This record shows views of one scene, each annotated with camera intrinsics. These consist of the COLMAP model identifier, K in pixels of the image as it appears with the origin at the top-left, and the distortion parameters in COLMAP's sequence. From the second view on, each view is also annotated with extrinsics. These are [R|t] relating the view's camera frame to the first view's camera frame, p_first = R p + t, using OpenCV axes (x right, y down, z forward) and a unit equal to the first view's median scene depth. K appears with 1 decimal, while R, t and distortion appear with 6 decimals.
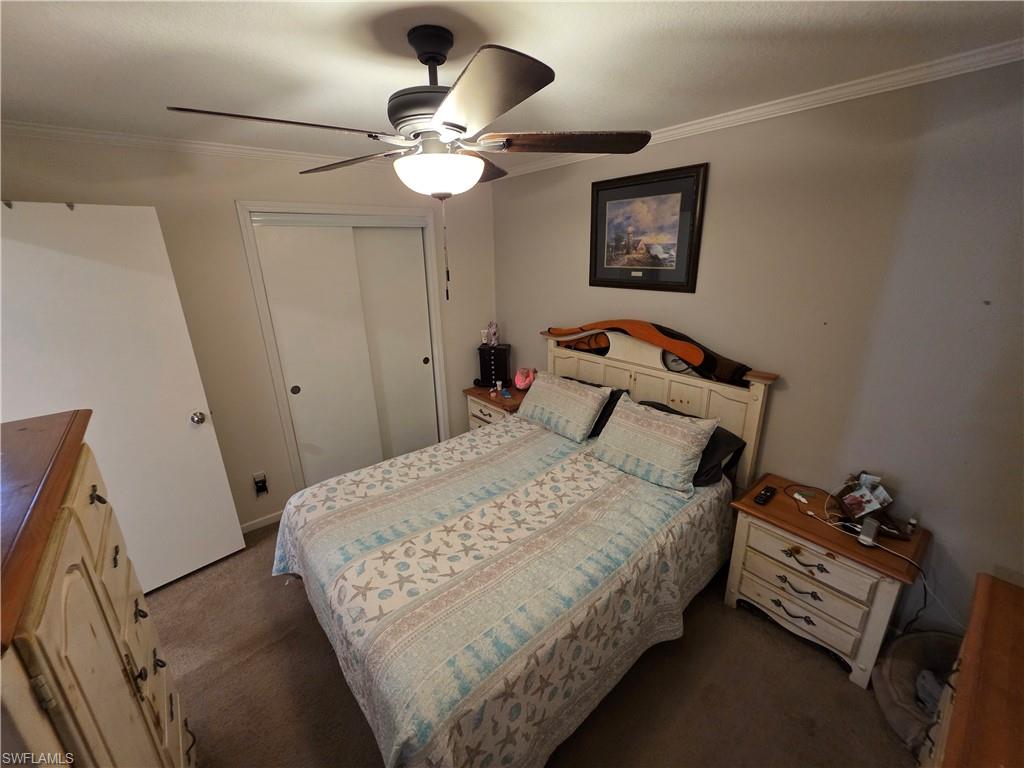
lens RADIAL K [[408.4, 0, 506.9], [0, 408.4, 380.3], [0, 0, 1]] dist [0.002430, -0.001365]
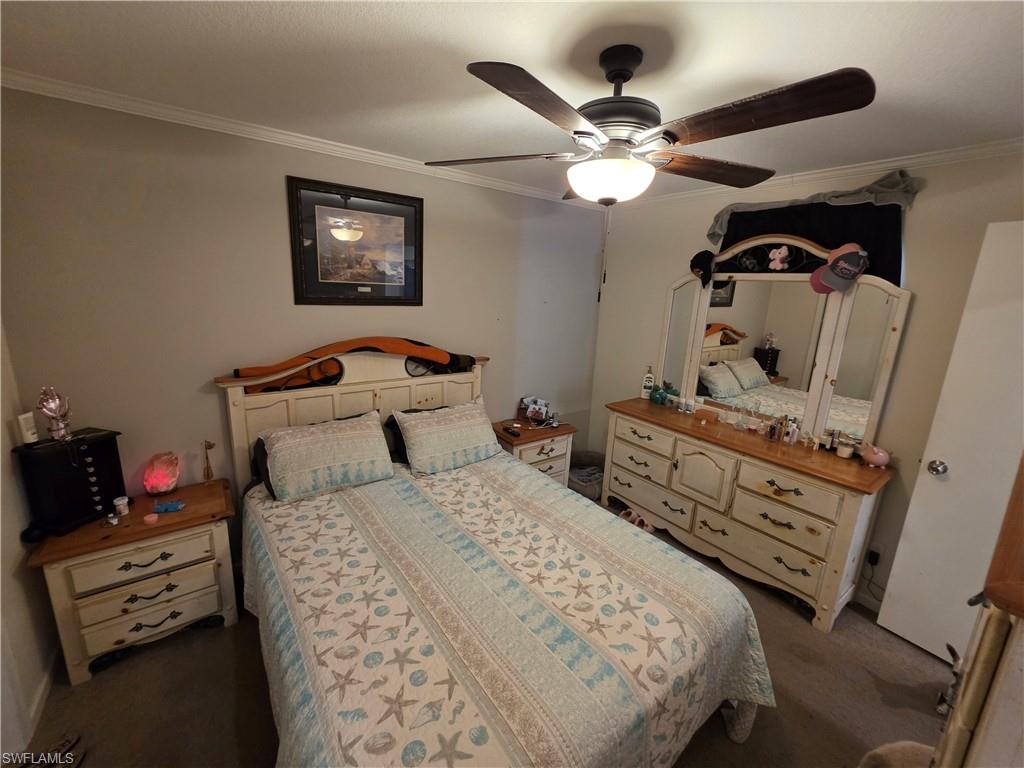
lens RADIAL K [[408.4, 0, 506.2], [0, 408.4, 379.6], [0, 0, 1]] dist [0.002430, -0.001365]
pose [[0.058490, -0.195064, 0.979045, -0.695639], [0.267314, 0.947970, 0.172902, -0.146497], [-0.961833, 0.251600, 0.107590, 0.676391]]
